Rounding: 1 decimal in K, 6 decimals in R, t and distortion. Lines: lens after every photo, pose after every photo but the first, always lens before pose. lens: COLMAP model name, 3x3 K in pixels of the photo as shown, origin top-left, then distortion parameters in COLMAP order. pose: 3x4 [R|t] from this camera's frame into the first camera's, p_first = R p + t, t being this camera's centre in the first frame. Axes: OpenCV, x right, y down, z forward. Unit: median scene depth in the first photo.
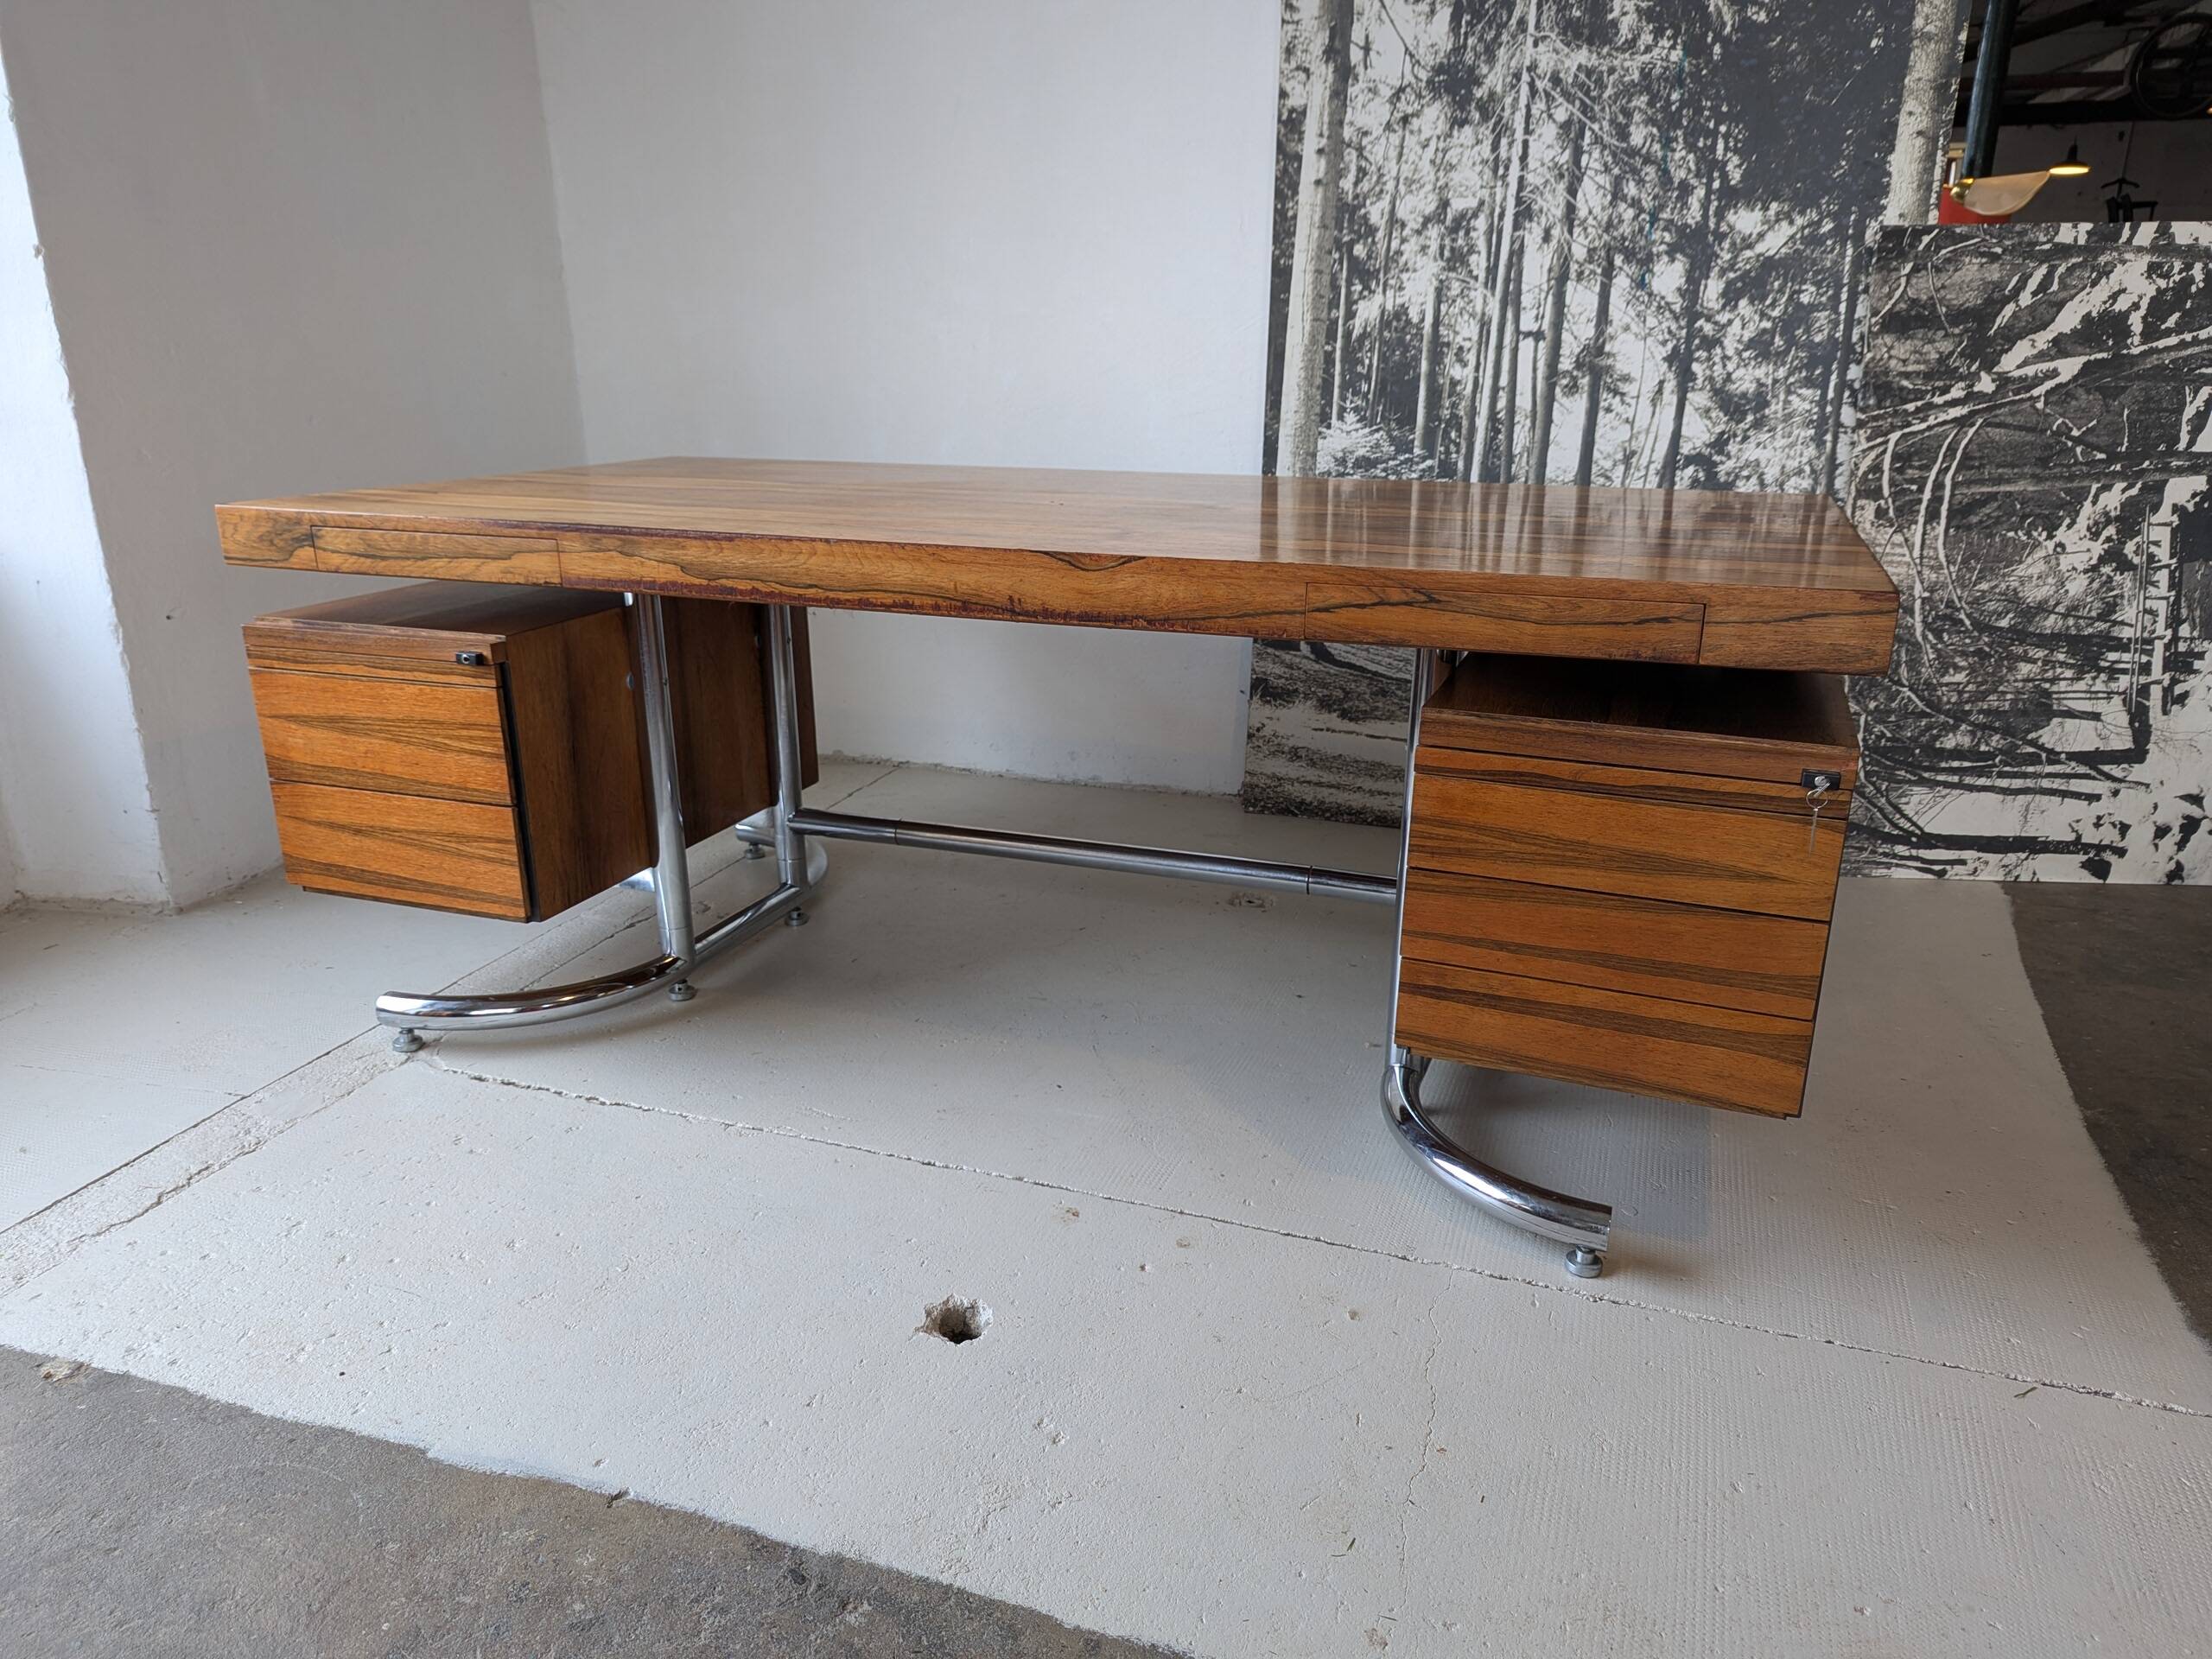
lens RADIAL K [[1564.6, 0, 1108.5], [0, 1564.6, 843.1], [0, 0, 1]] dist [0.059214, -0.058311]
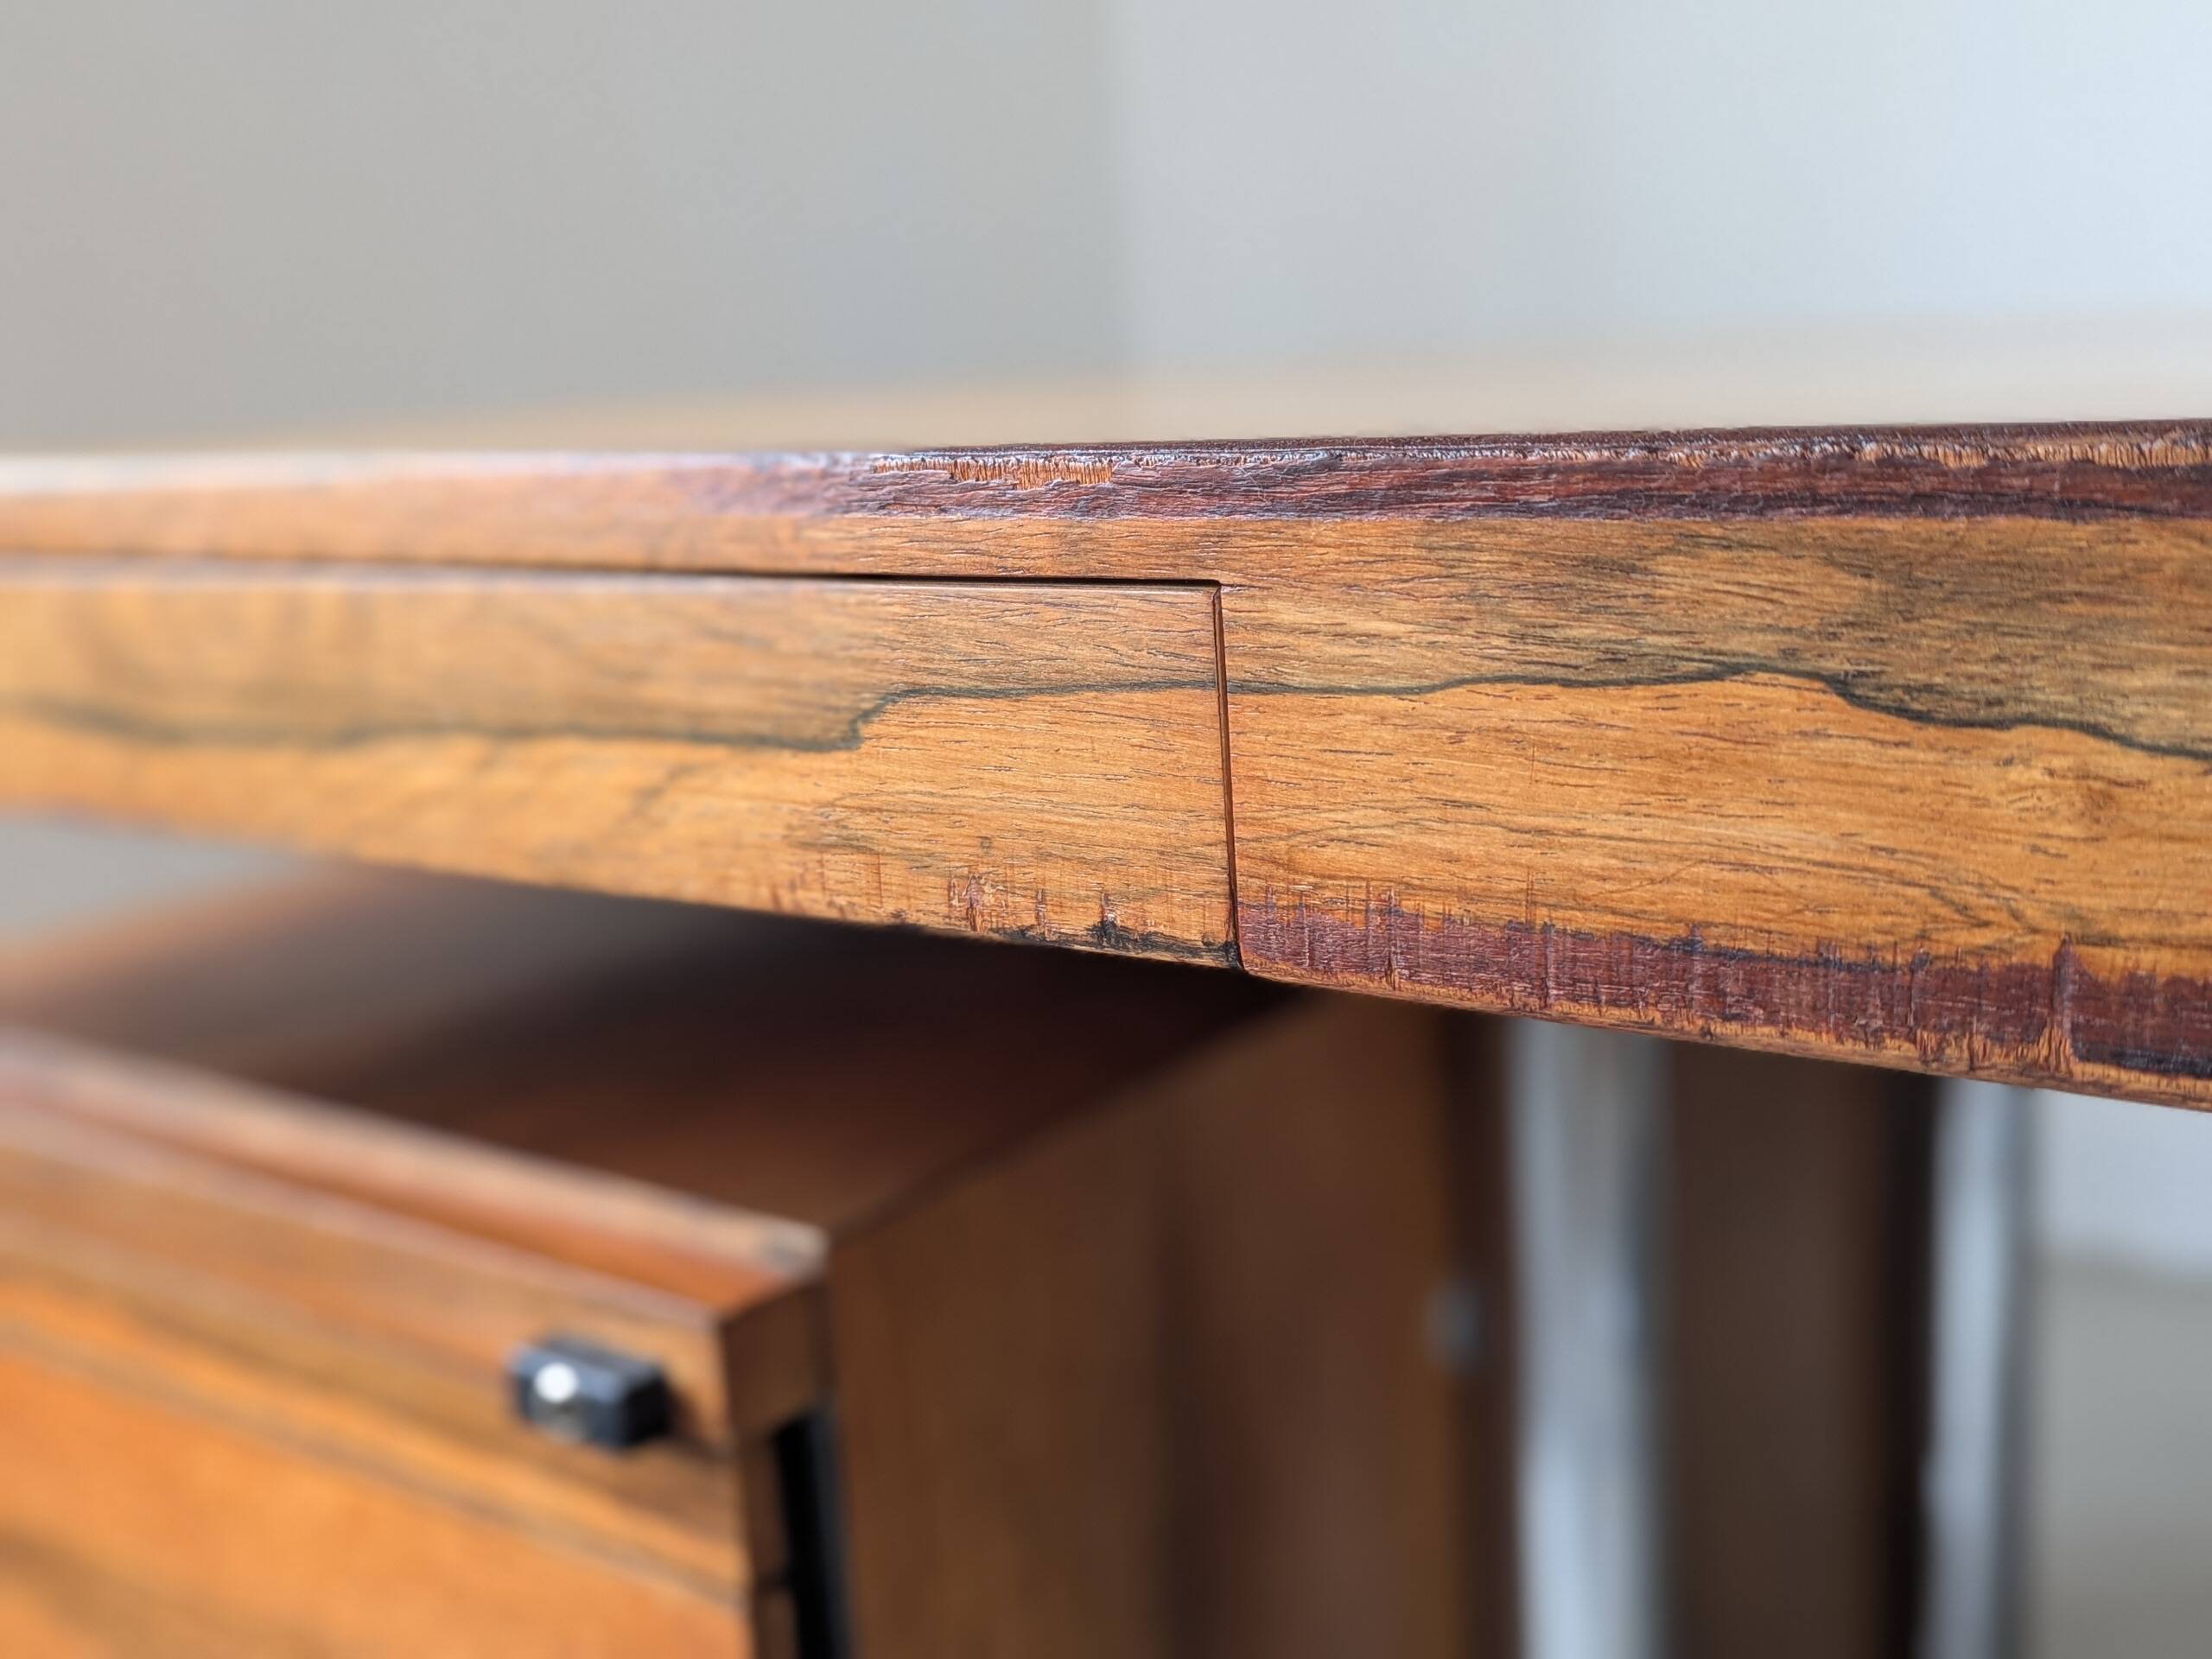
lens RADIAL K [[2434.8, 0, 1105.6], [0, 2434.8, 867.3], [0, 0, 1]] dist [0.135335, -0.423624]
pose [[0.954910, 0.007522, -0.296800, -0.205652], [-0.033256, 0.996098, -0.081749, -0.106062], [0.295027, 0.087933, 0.951434, 0.559810]]
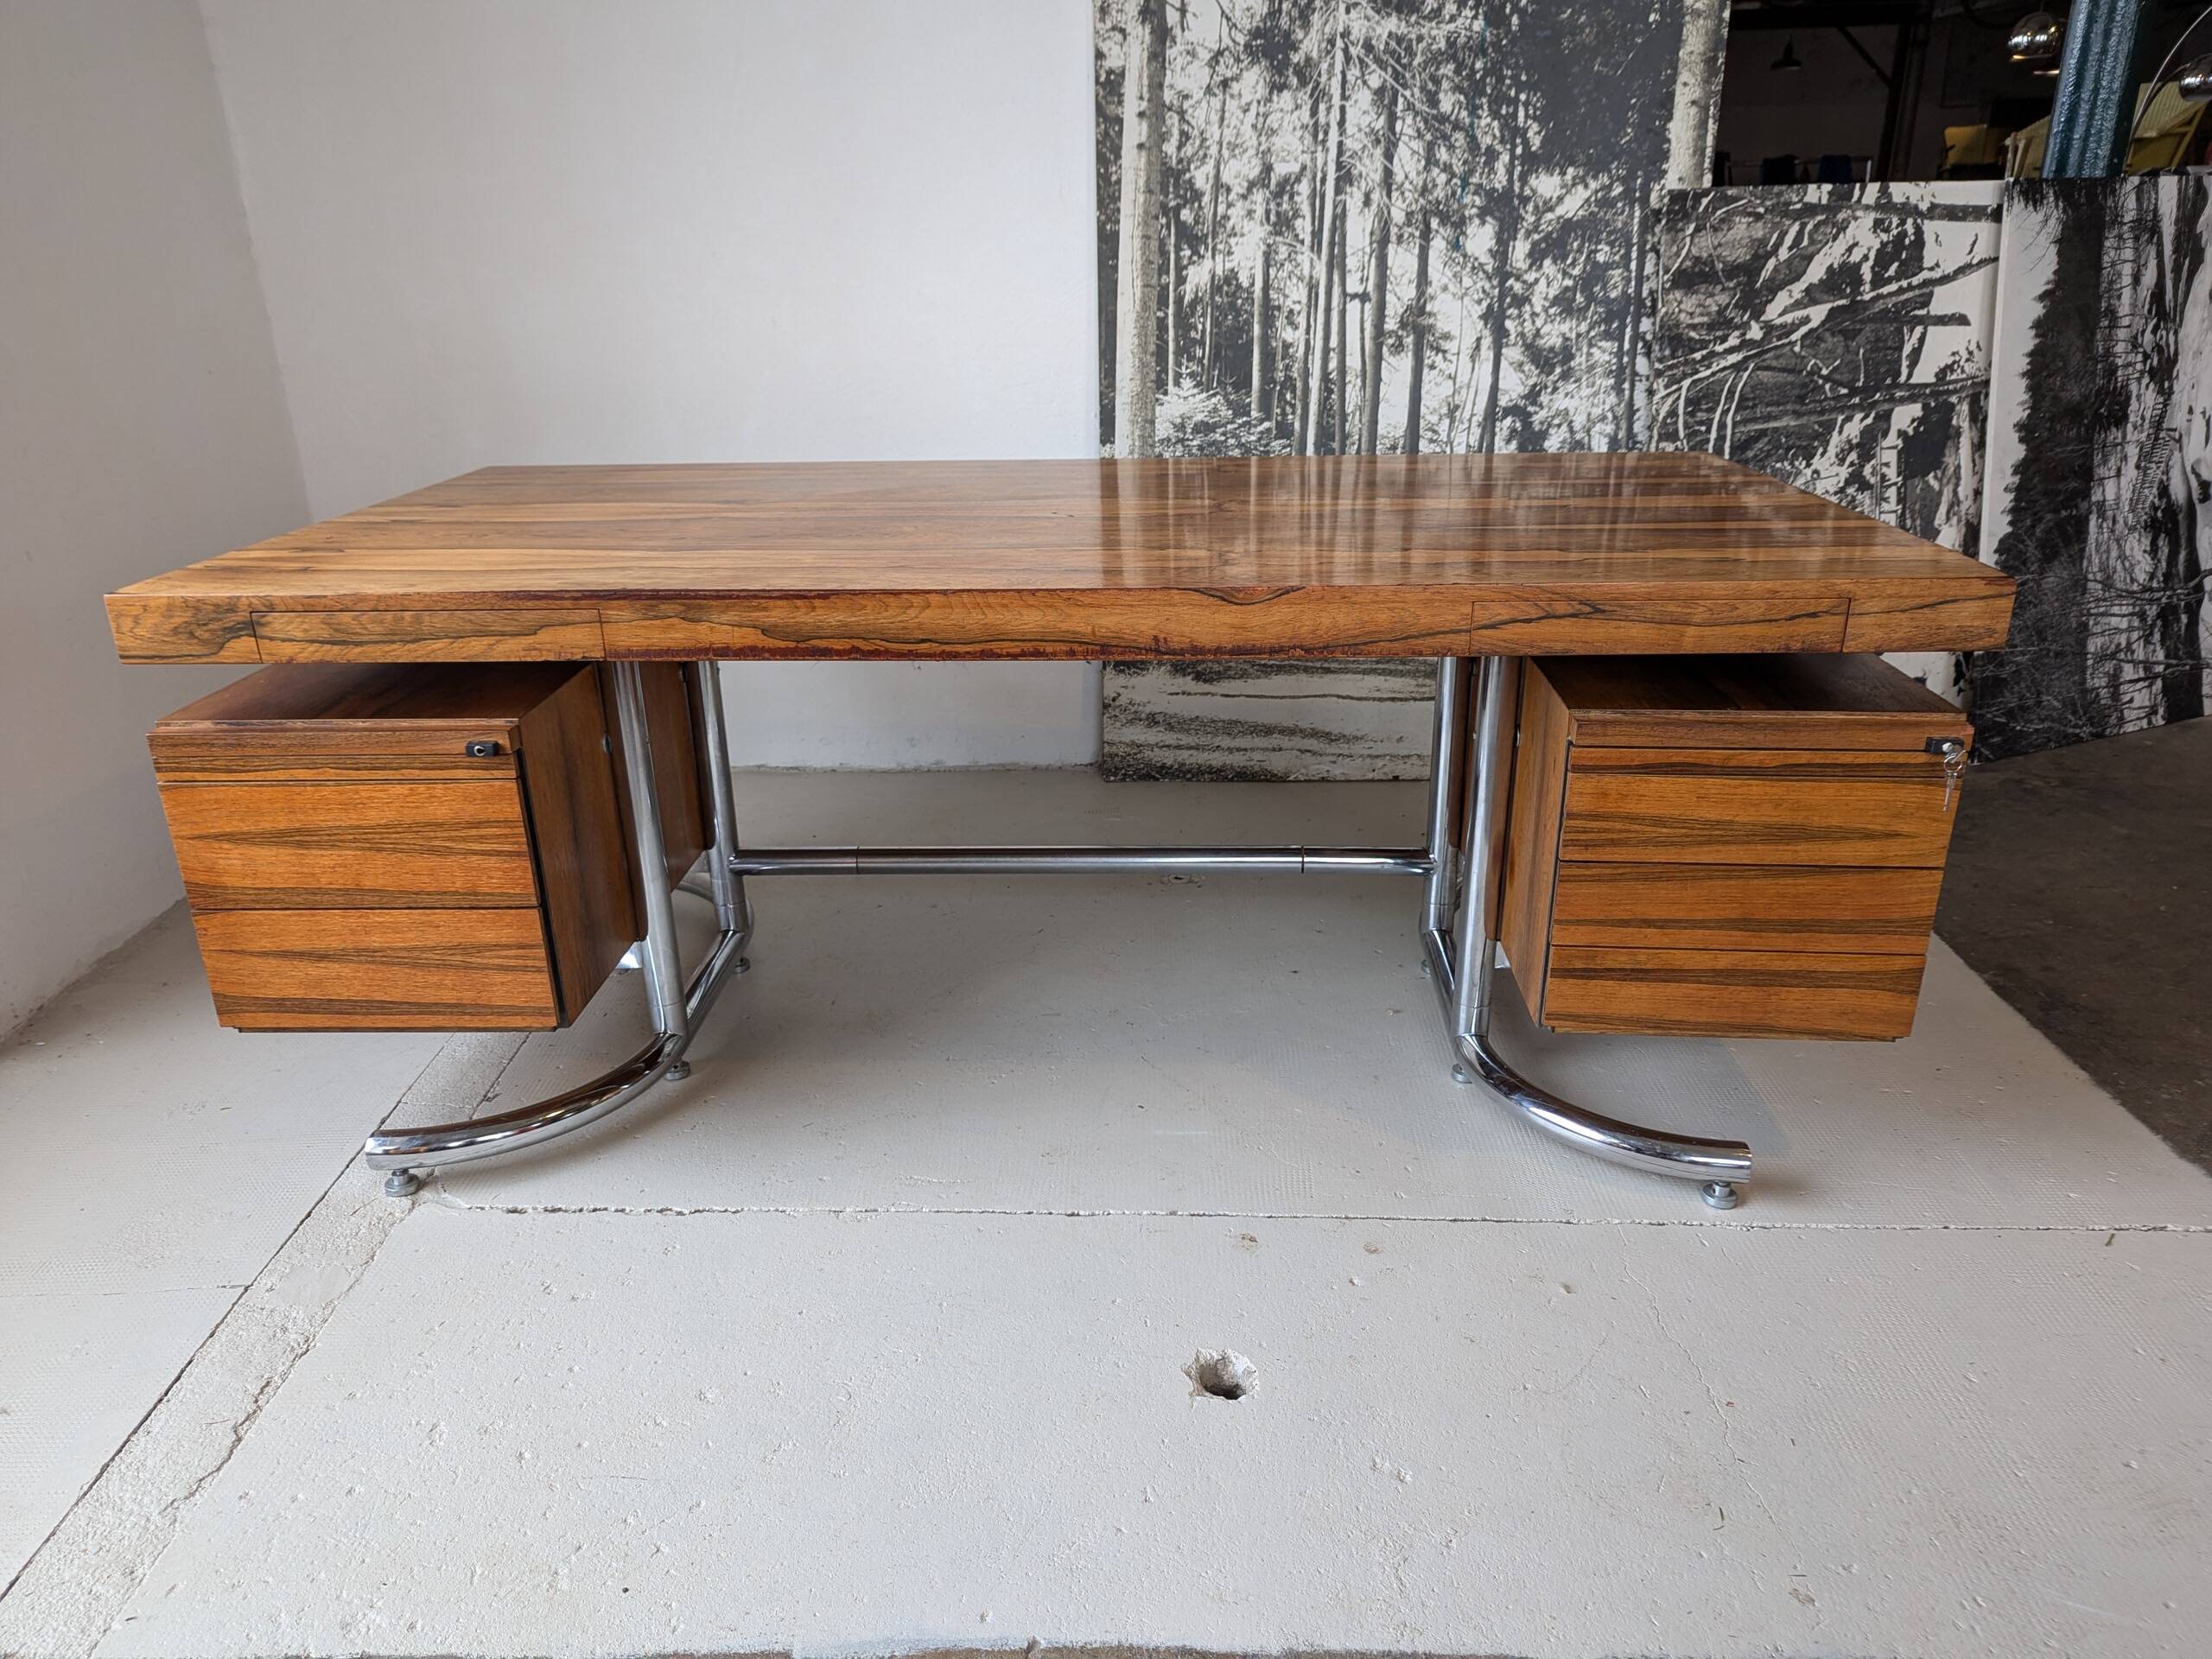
lens RADIAL K [[1564.0, 0, 1099.0], [0, 1564.0, 835.2], [0, 0, 1]] dist [0.059514, -0.057732]
pose [[0.953438, -0.128061, 0.273050, -0.229687], [0.113746, 0.991201, 0.067697, -0.064009], [-0.279317, -0.033487, 0.959615, 0.046376]]
